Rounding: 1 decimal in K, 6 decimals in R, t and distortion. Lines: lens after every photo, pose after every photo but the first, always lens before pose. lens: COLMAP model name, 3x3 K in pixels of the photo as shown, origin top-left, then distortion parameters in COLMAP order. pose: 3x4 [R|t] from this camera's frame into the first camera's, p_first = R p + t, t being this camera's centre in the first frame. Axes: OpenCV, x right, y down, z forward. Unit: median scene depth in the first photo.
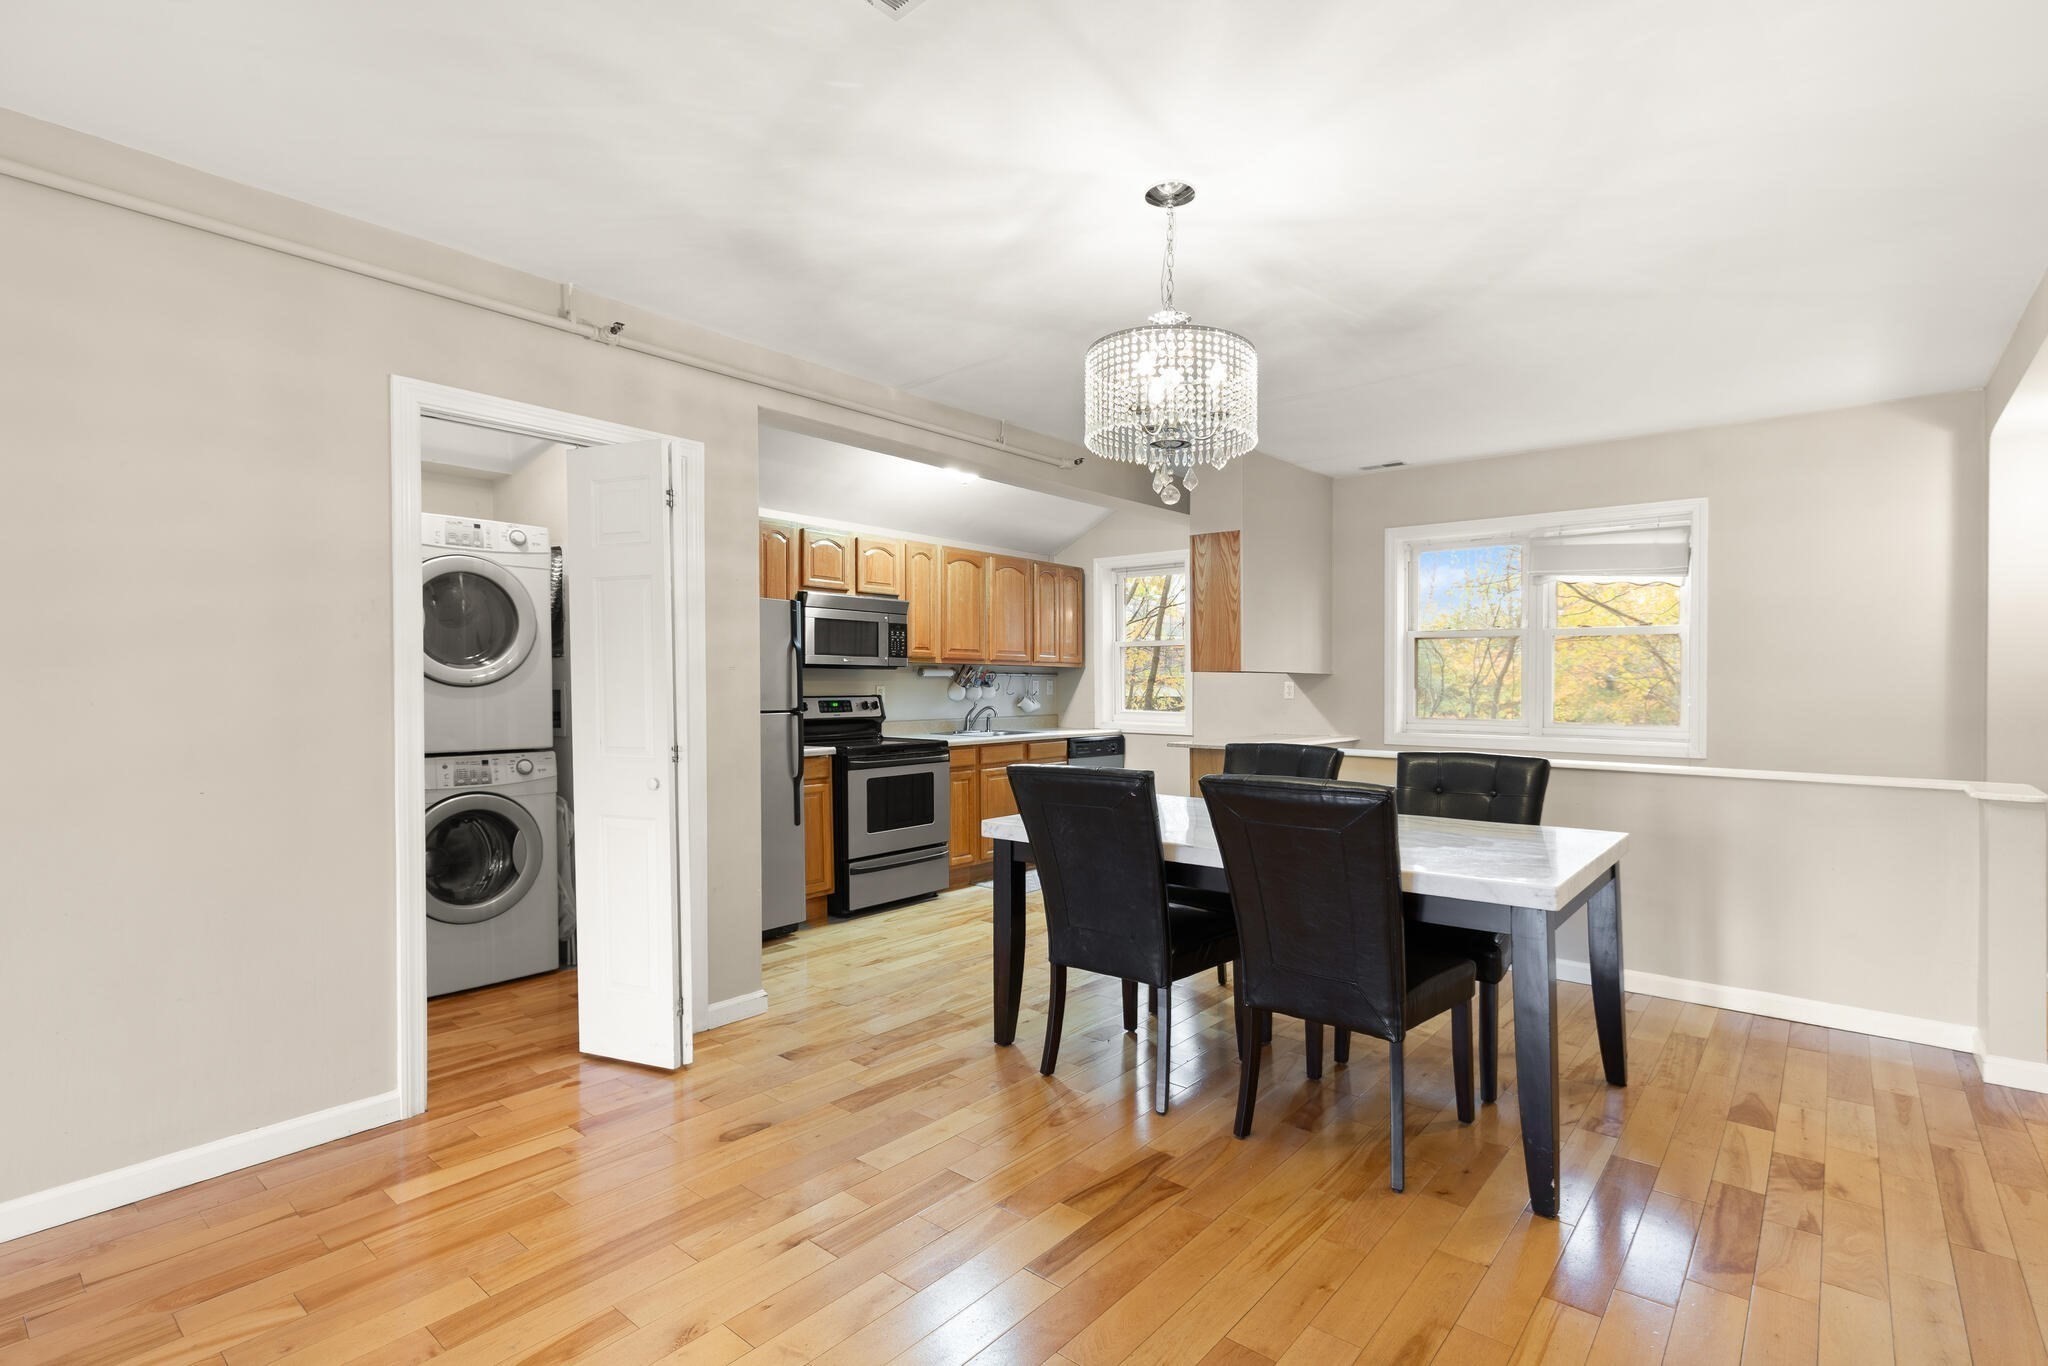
lens RADIAL K [[931.3, 0, 1042.2], [0, 931.3, 682.1], [0, 0, 1]] dist [0.001308, 0.003009]
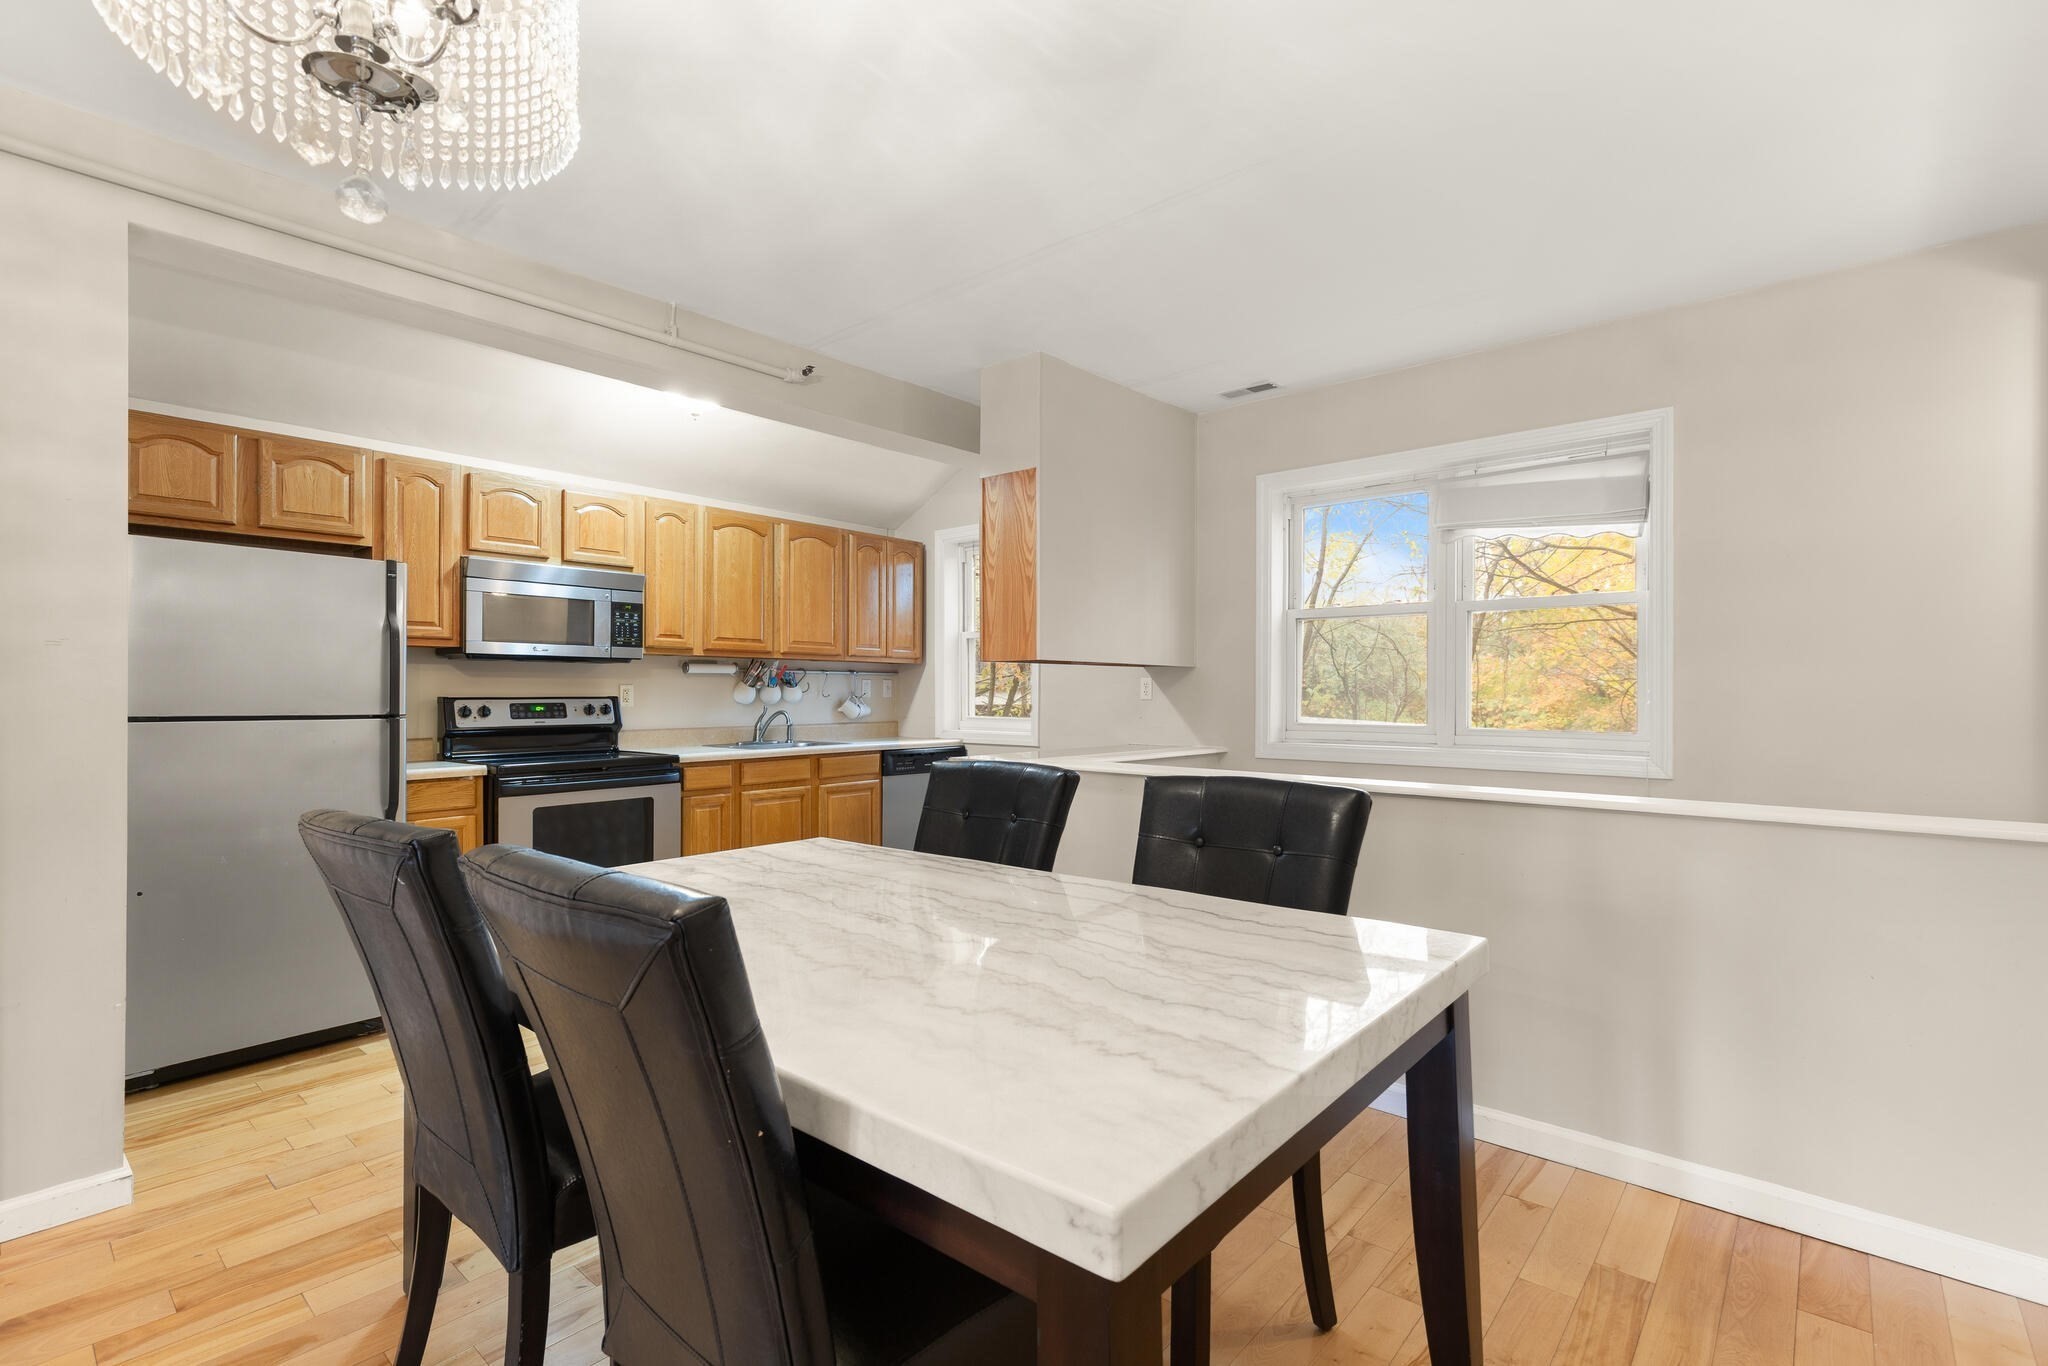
lens RADIAL K [[931.3, 0, 1035.6], [0, 931.3, 686.1], [0, 0, 1]] dist [0.001308, 0.003009]
pose [[0.999982, -0.003861, -0.004644, 0.190508], [0.003834, 0.999975, -0.006012, 0.012129], [0.004667, 0.005994, 0.999971, 0.239516]]
